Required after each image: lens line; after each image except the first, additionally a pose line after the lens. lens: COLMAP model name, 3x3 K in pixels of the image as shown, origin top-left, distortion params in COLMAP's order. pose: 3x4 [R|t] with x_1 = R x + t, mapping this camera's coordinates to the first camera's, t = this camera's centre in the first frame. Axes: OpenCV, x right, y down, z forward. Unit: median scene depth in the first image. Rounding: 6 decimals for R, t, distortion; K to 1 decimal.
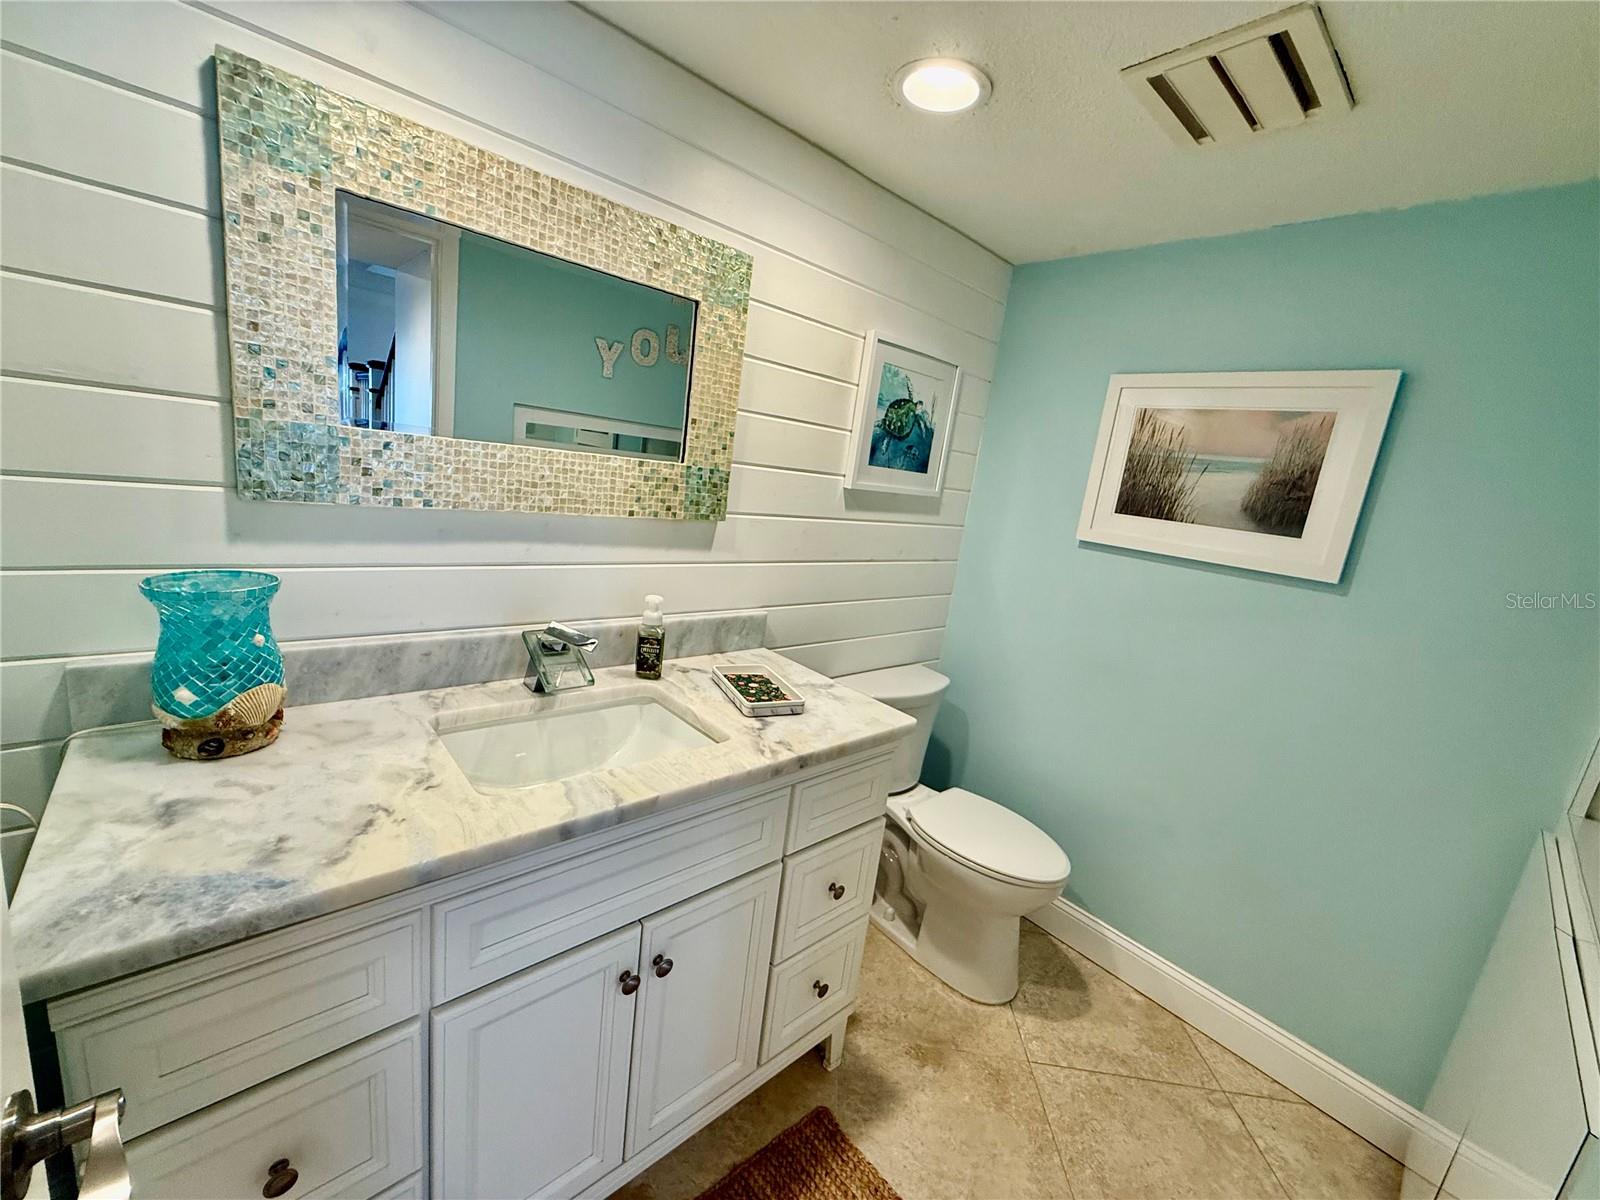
lens RADIAL K [[637.5, 0, 795.8], [0, 637.5, 600.8], [0, 0, 1]] dist [-0.000644, 0.000173]
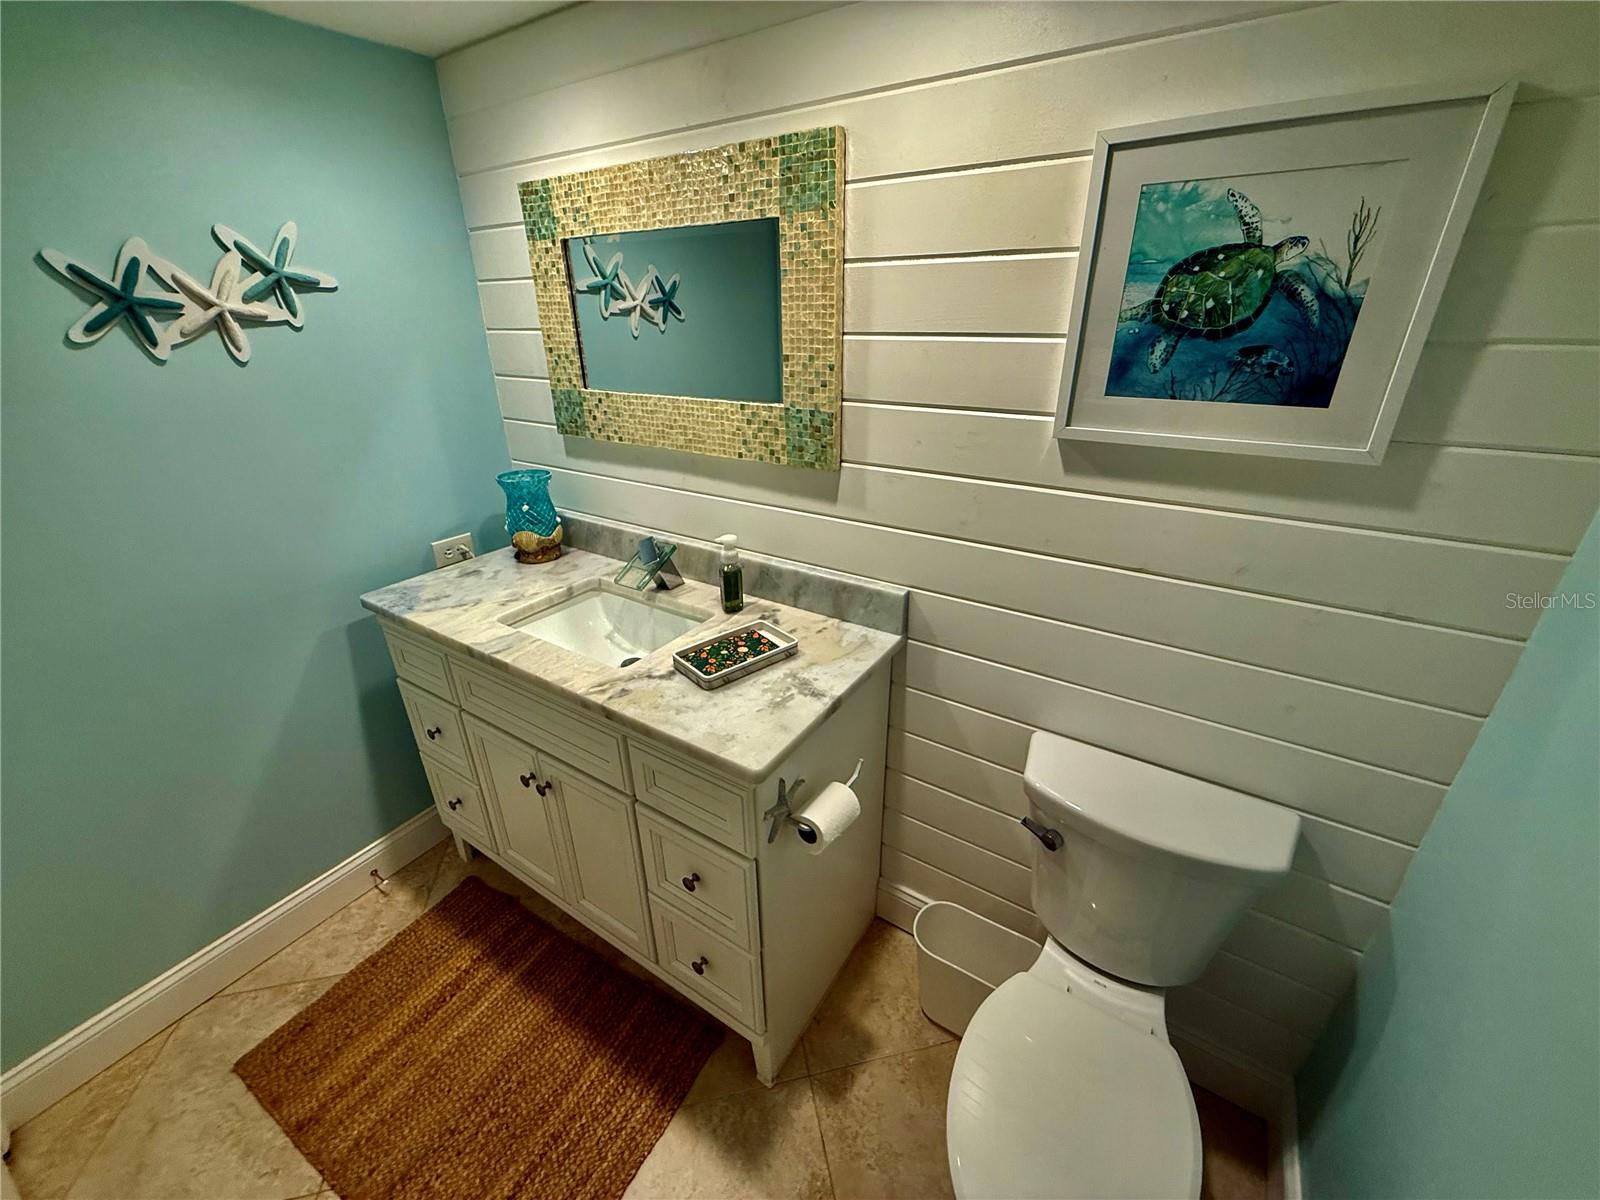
lens RADIAL K [[637.5, 0, 797.1], [0, 637.5, 600.1], [0, 0, 1]] dist [-0.000644, 0.000173]
pose [[0.255843, 0.280914, -0.925004, 0.780929], [-0.160917, 0.955875, 0.245781, -0.176000], [0.953231, 0.085967, 0.289758, 0.776407]]
